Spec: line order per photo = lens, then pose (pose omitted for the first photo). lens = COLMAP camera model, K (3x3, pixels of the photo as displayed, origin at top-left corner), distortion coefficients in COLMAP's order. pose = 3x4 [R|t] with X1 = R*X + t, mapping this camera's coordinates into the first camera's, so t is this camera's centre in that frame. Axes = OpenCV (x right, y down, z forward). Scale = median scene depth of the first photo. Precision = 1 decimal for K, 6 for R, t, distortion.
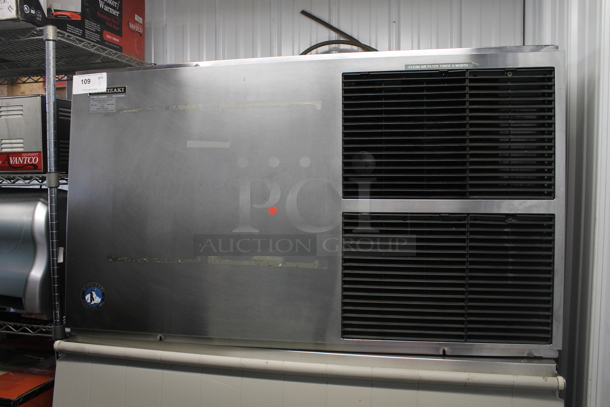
lens RADIAL K [[497.2, 0, 305.0], [0, 497.2, 203.5], [0, 0, 1]] dist [-0.146891, 0.108598]
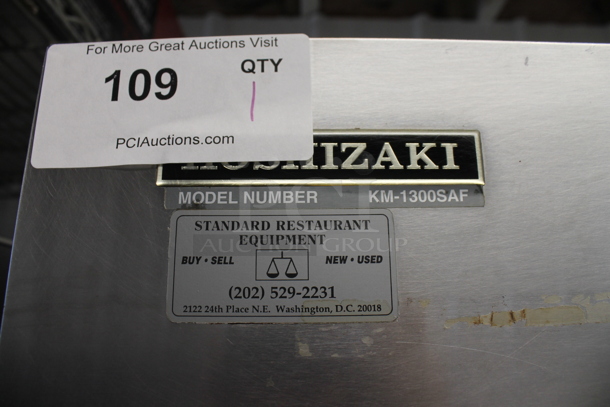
lens RADIAL K [[497.2, 0, 305.0], [0, 497.2, 203.5], [0, 0, 1]] dist [-0.146891, 0.108598]
pose [[0.978815, 0.044848, 0.199777, -0.436823], [0.014193, 0.958507, -0.284714, -0.180747], [-0.204256, 0.281518, 0.937564, 0.871024]]
